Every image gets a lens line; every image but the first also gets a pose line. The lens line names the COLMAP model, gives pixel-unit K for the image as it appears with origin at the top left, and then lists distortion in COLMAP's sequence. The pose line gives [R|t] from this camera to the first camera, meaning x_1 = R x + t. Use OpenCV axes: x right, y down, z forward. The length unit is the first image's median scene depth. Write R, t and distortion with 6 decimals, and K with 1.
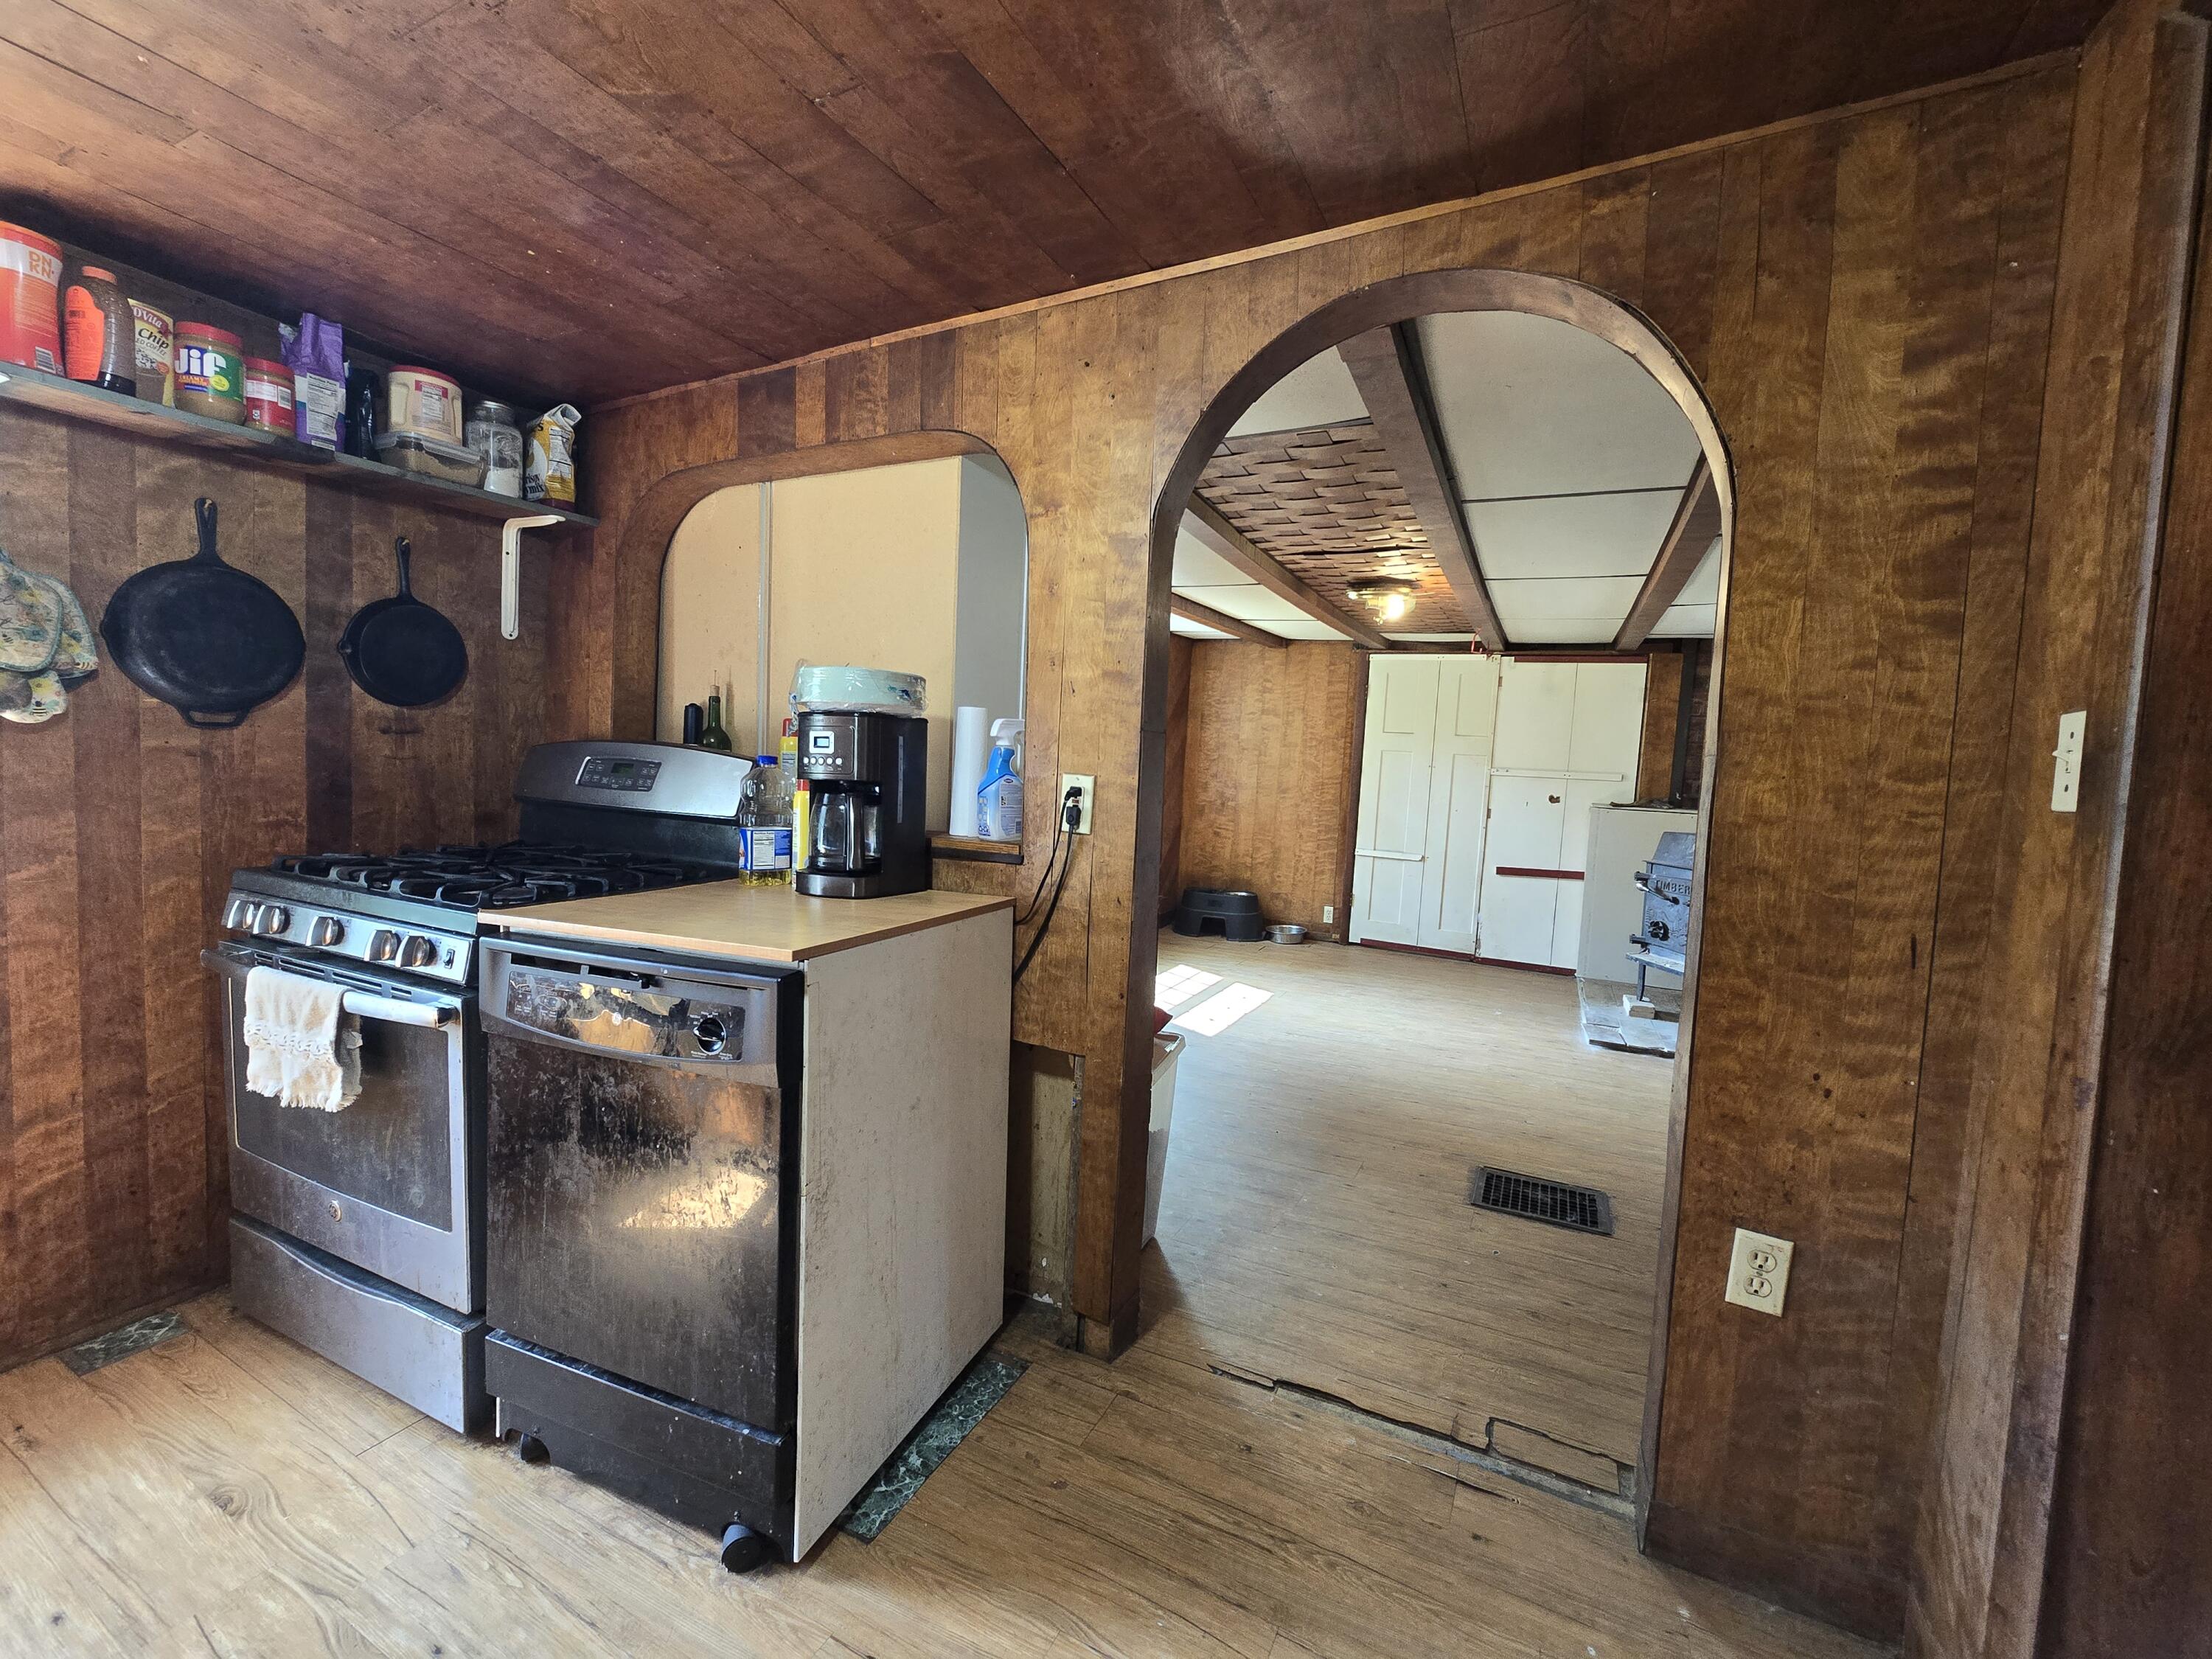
lens RADIAL K [[911.6, 0, 1108.6], [0, 911.6, 825.1], [0, 0, 1]] dist [-0.002294, 0.000805]
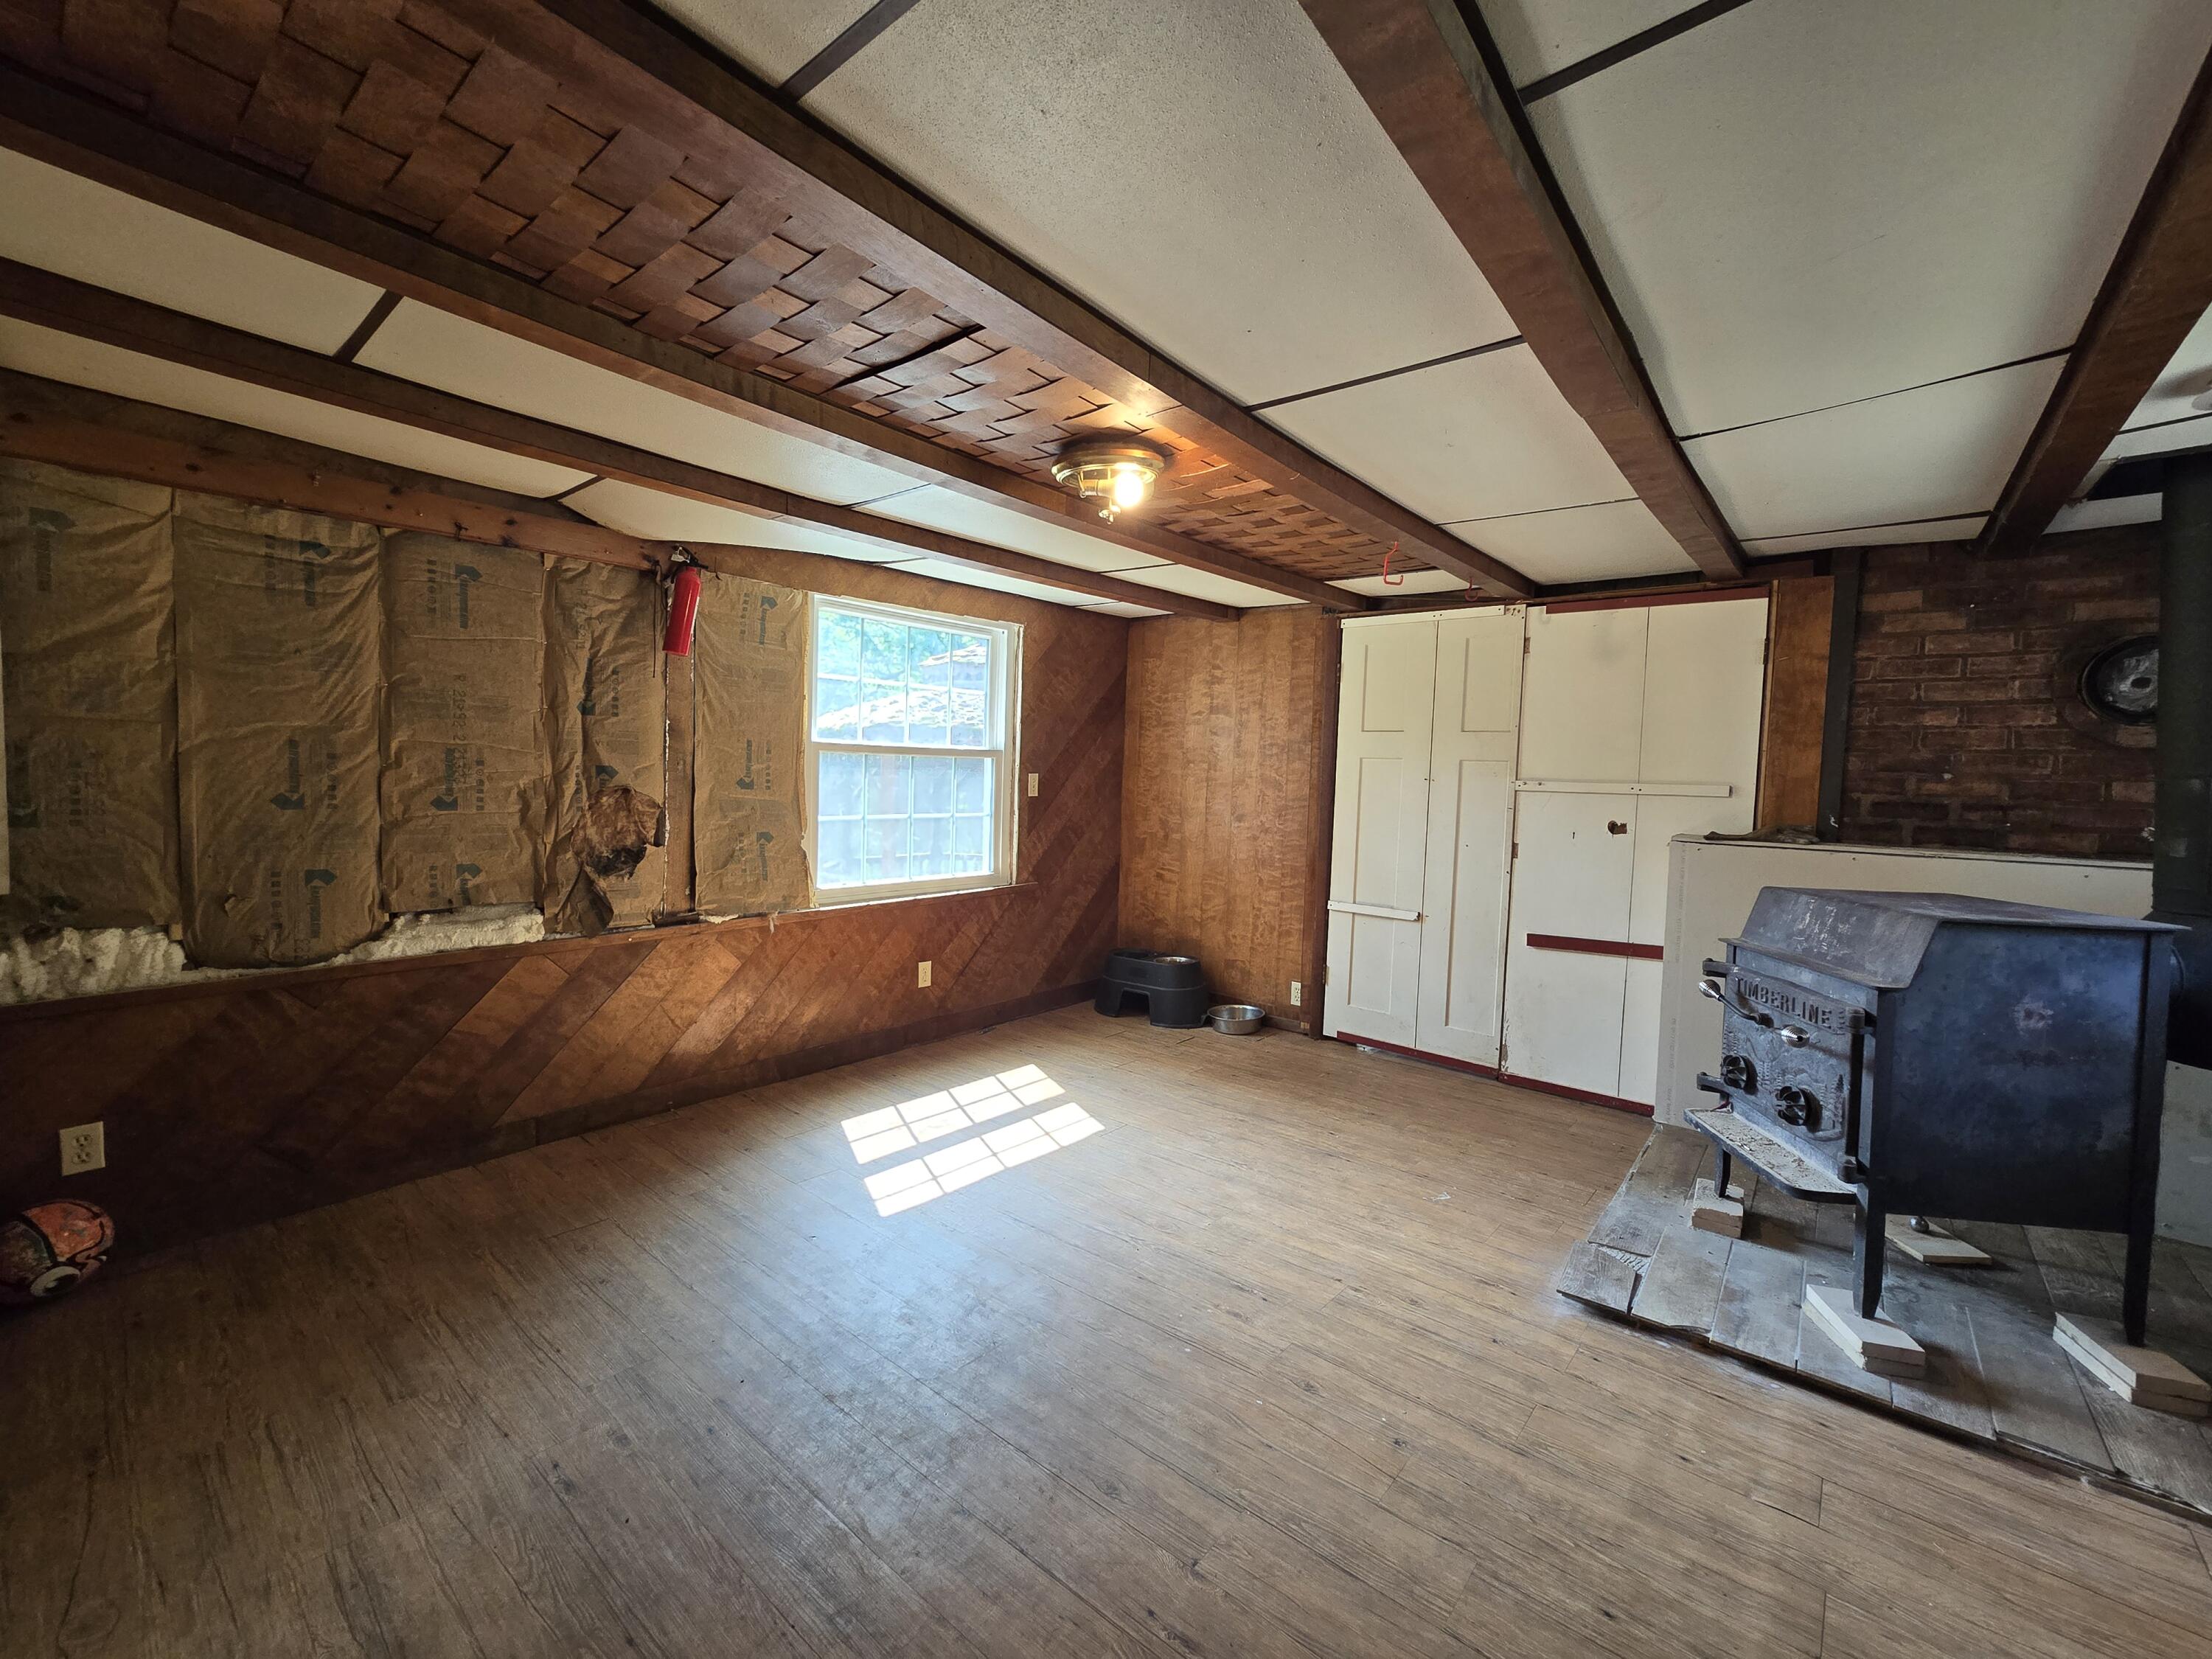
lens RADIAL K [[911.6, 0, 1108.2], [0, 911.6, 824.5], [0, 0, 1]] dist [-0.002294, 0.000805]
pose [[0.972807, -0.005398, -0.231554, 0.266482], [-0.002684, 0.999399, -0.034575, -0.007373], [0.231602, 0.034256, 0.972207, 0.283784]]
